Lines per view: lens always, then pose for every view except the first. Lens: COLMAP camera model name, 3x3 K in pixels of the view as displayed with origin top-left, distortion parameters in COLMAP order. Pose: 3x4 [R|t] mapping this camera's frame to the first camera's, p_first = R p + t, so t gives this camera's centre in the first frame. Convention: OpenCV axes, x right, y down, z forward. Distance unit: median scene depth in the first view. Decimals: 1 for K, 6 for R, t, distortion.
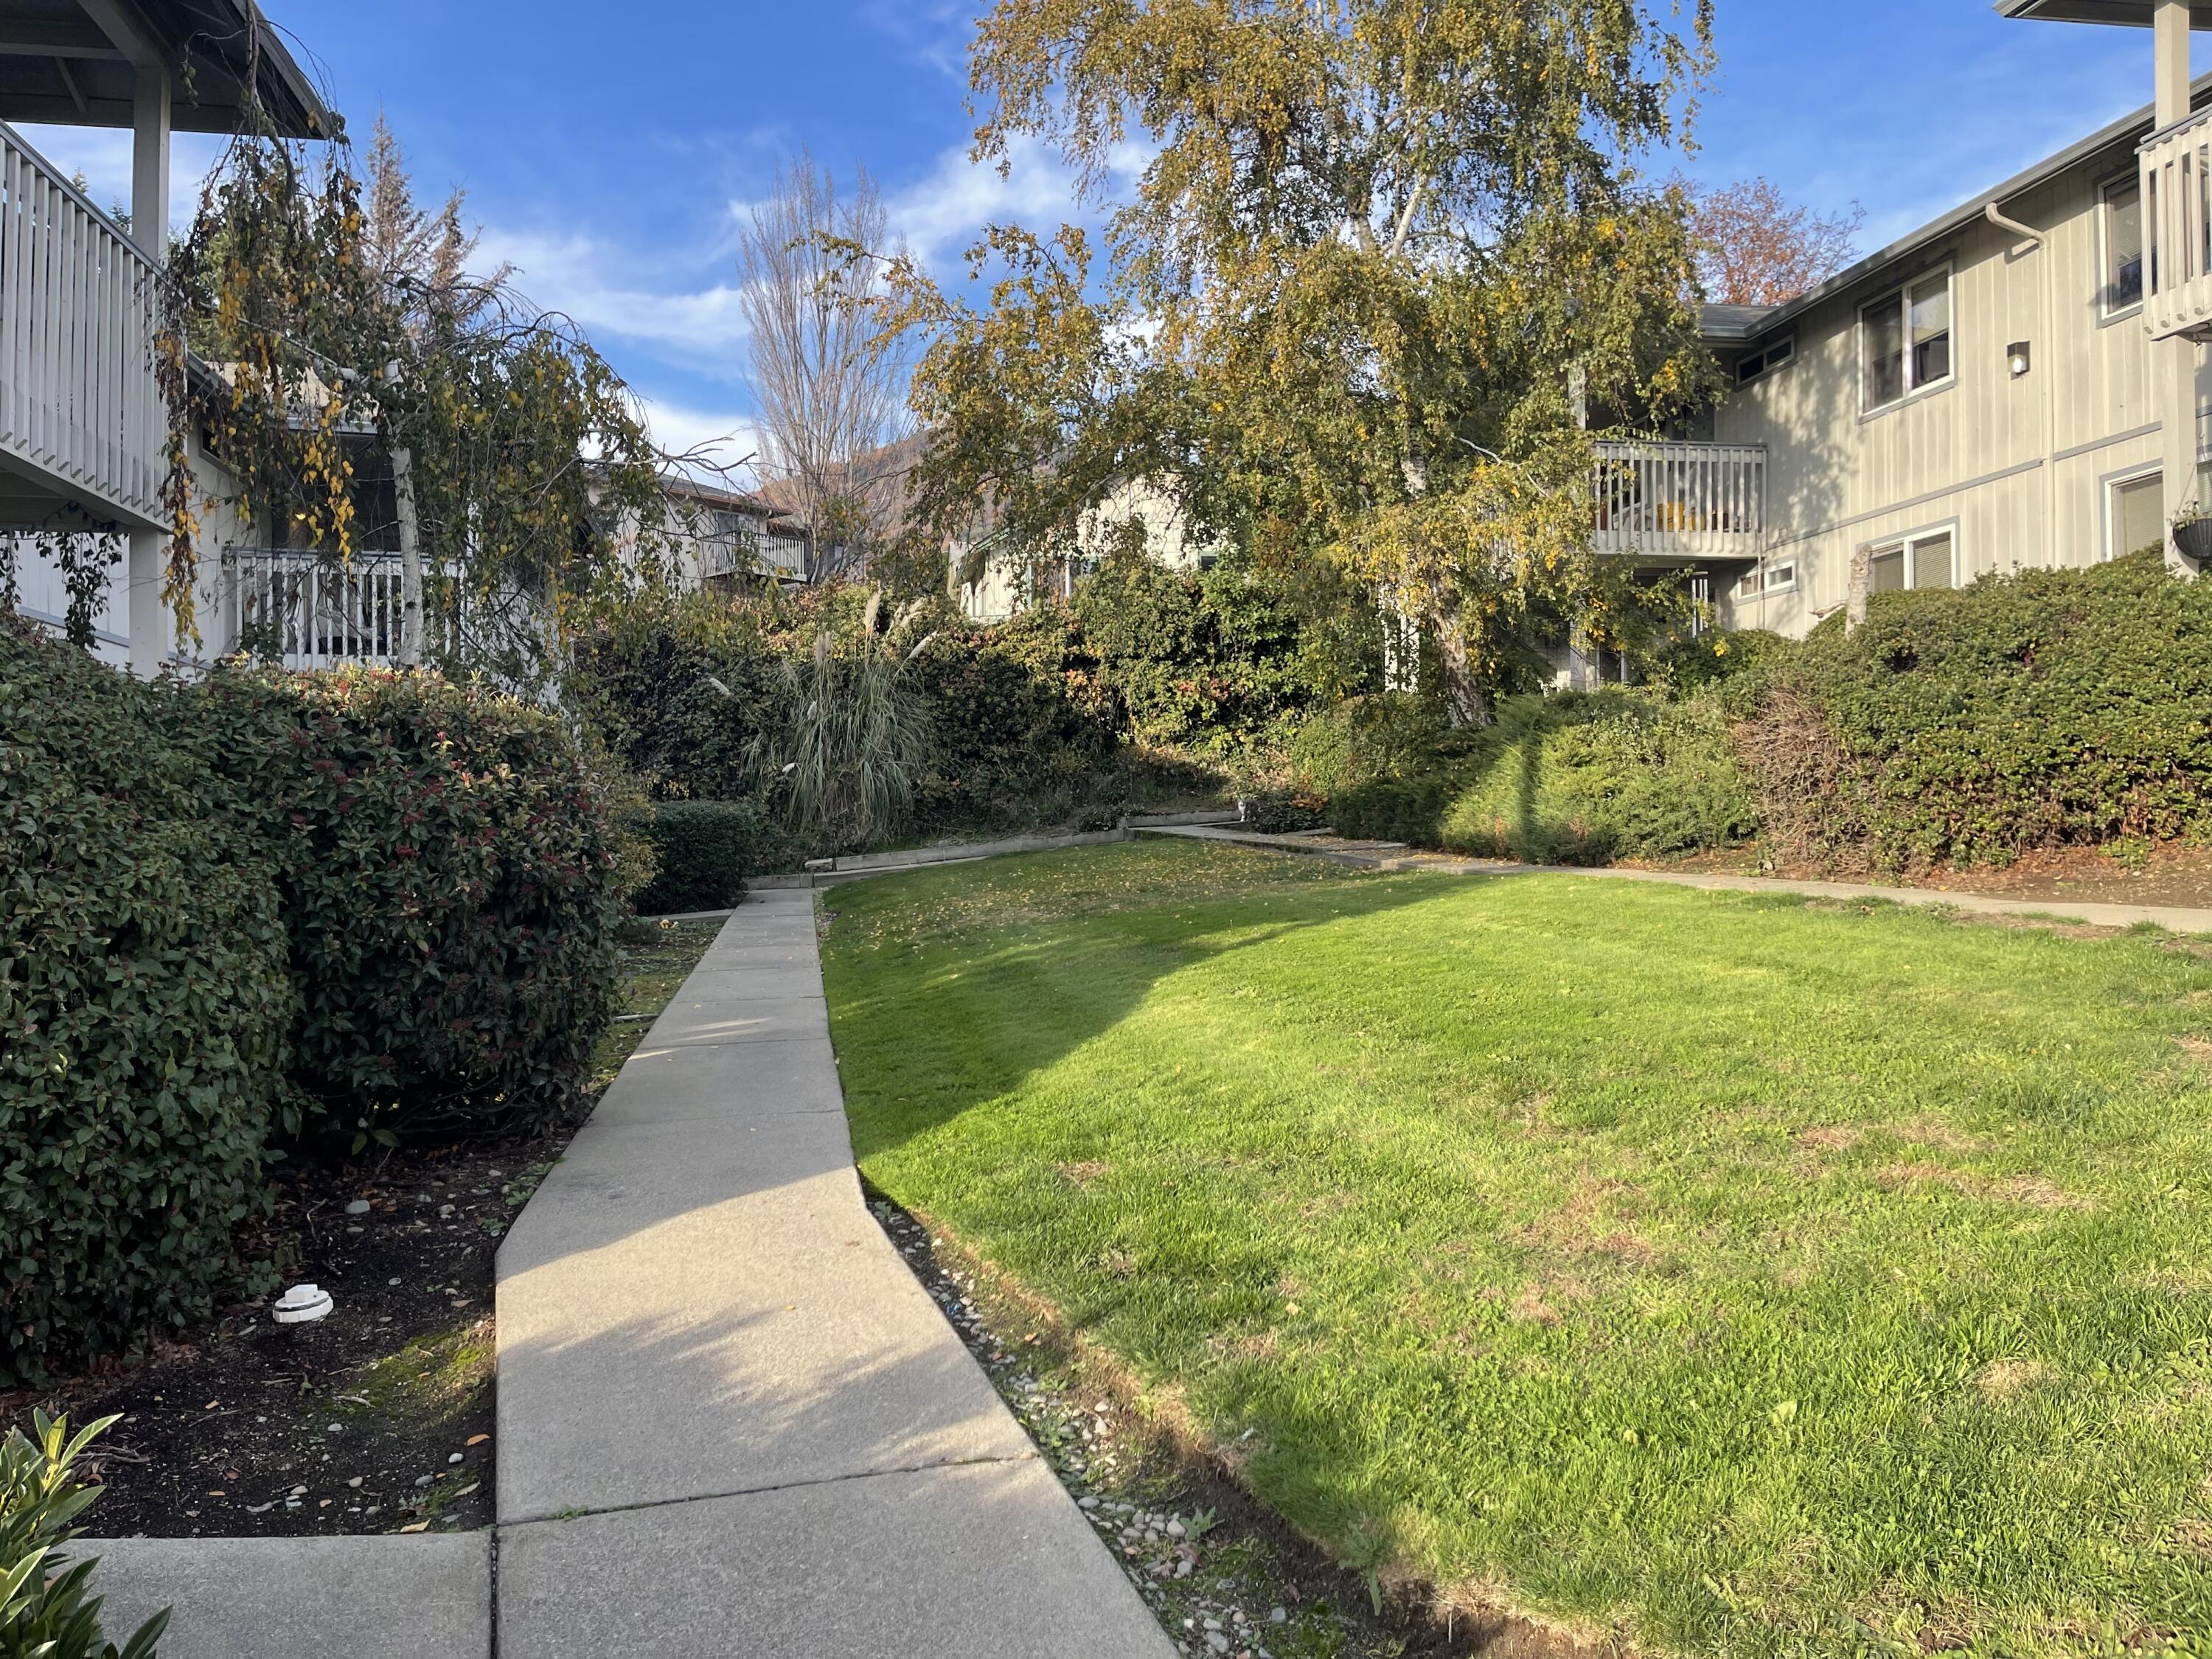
lens RADIAL K [[1669.2, 0, 1102.0], [0, 1669.2, 814.7], [0, 0, 1]] dist [0.086470, -0.105757]
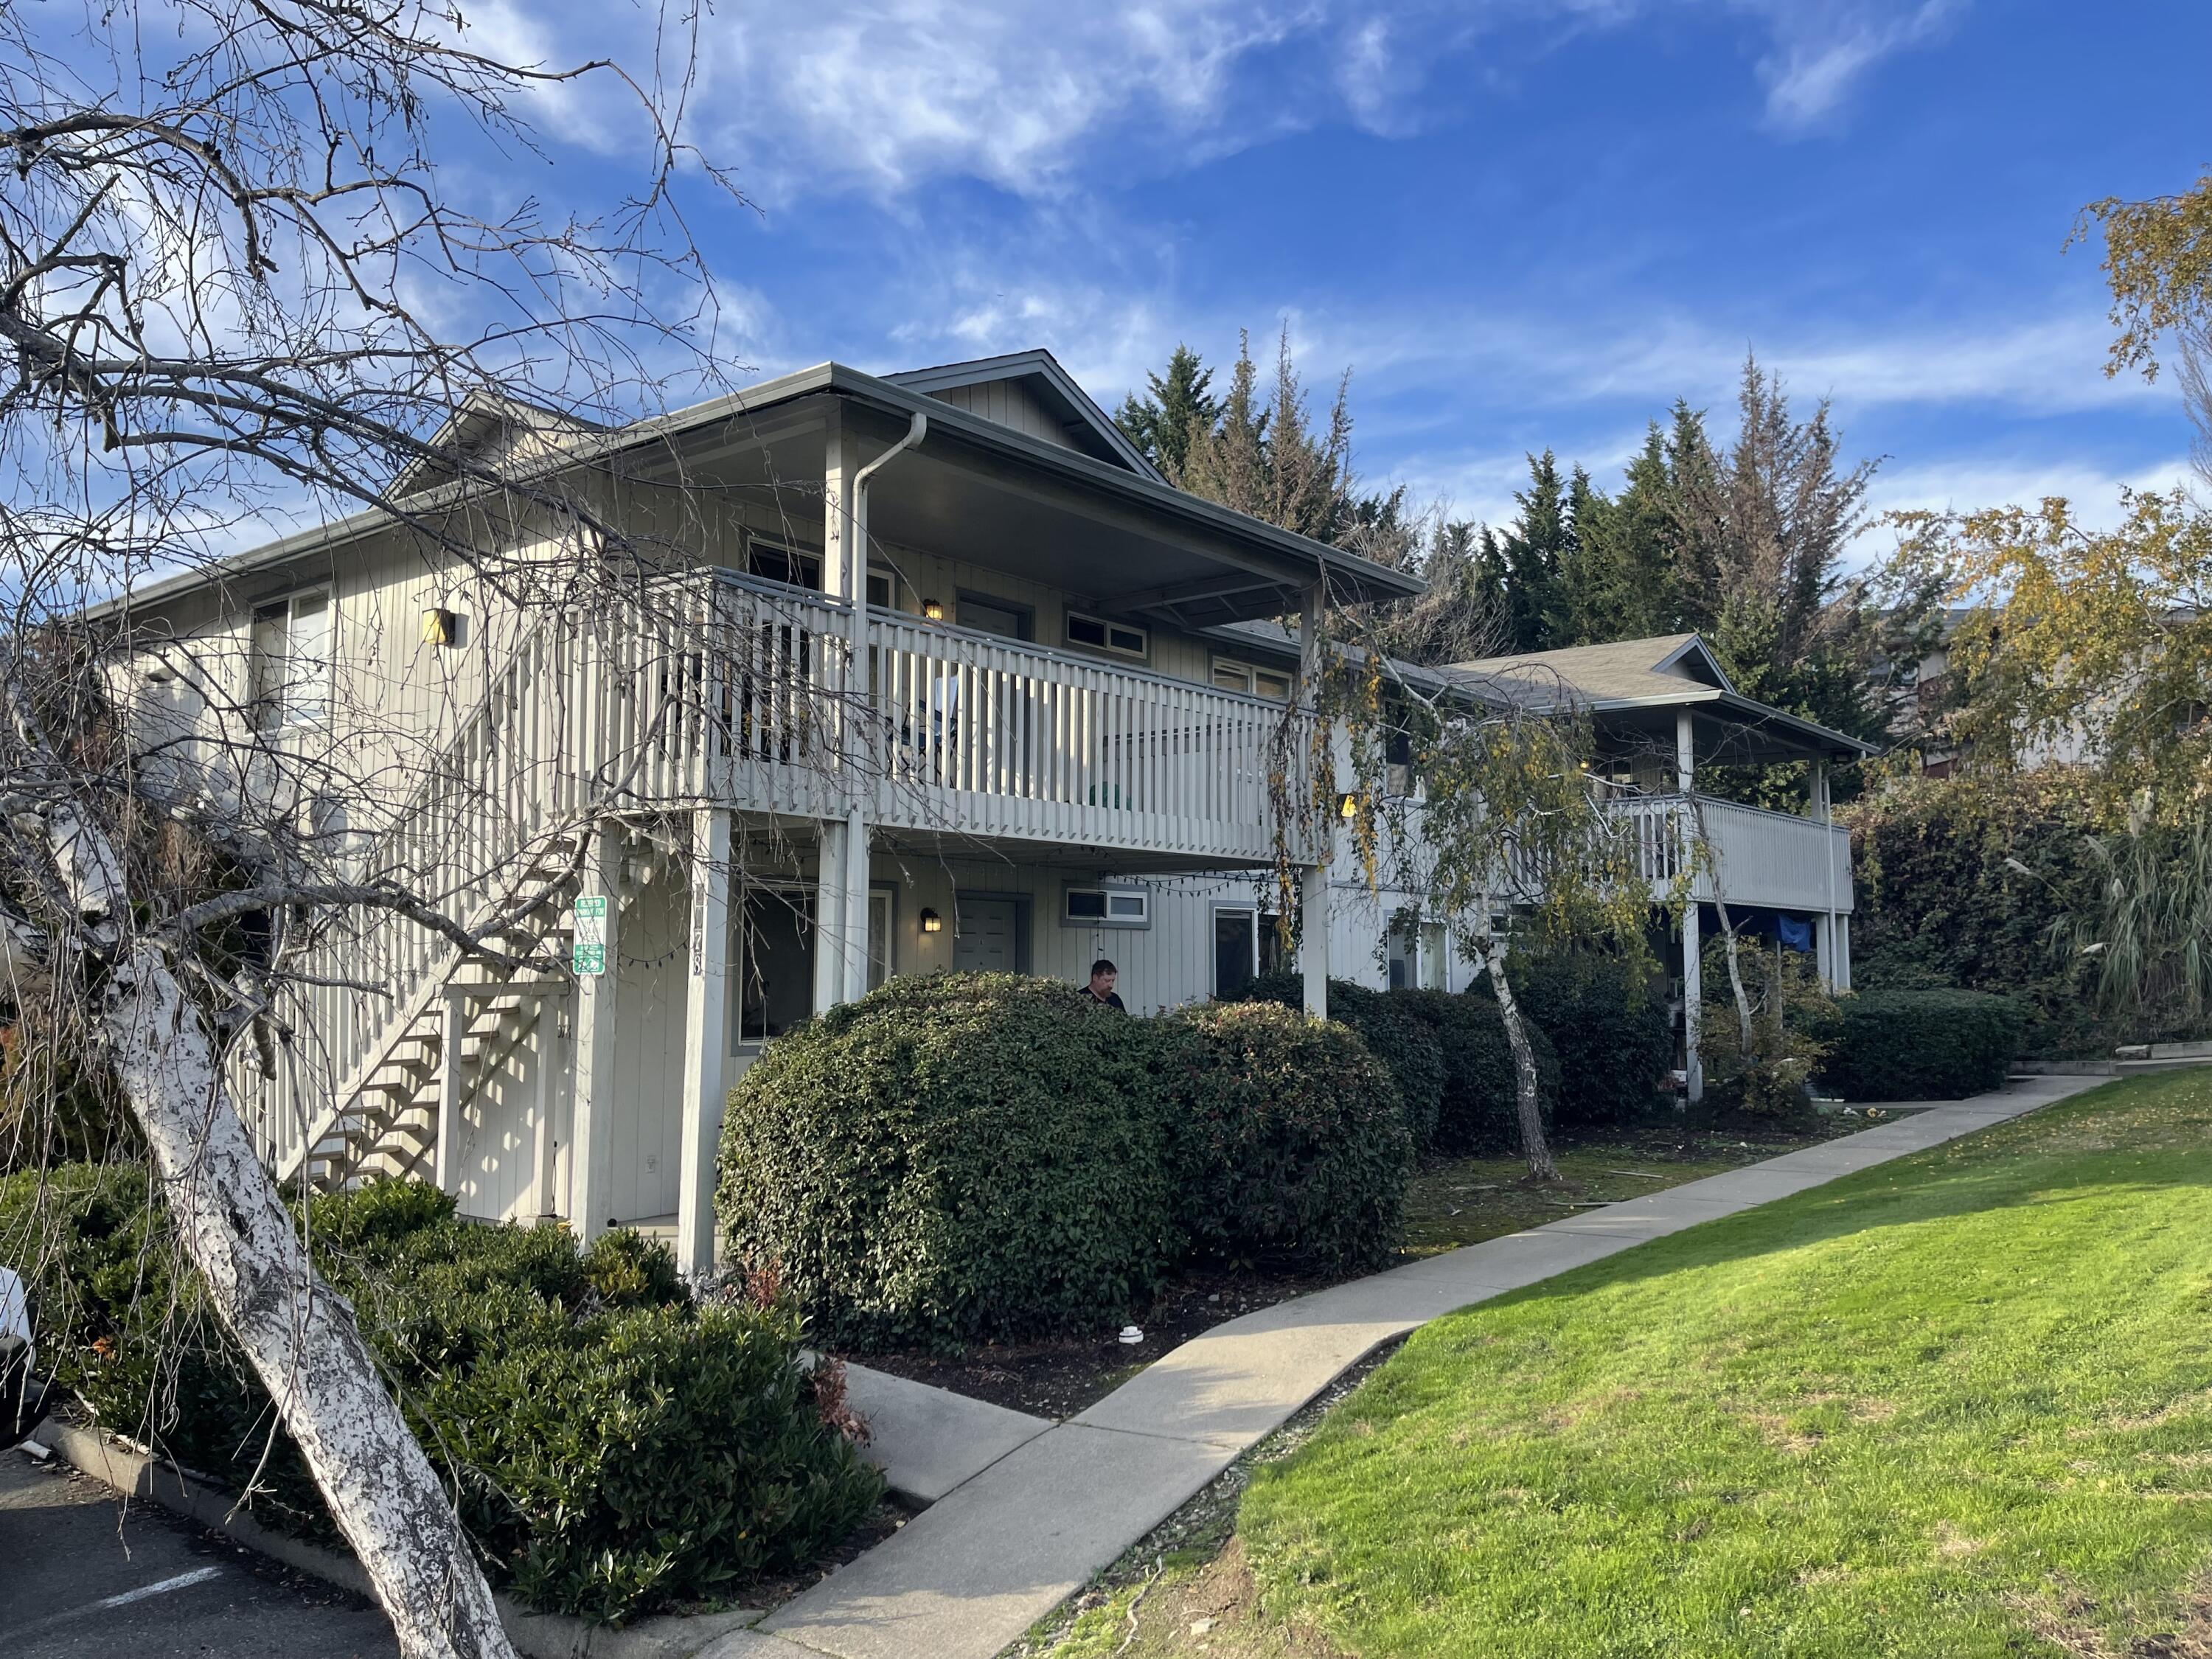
lens RADIAL K [[1669.2, 0, 1102.0], [0, 1669.2, 814.7], [0, 0, 1]] dist [0.086470, -0.105757]
pose [[0.652325, -0.066133, -0.755049, 0.931288], [0.008581, 0.996767, -0.079890, -0.160741], [0.757891, 0.045635, 0.650783, -0.359885]]
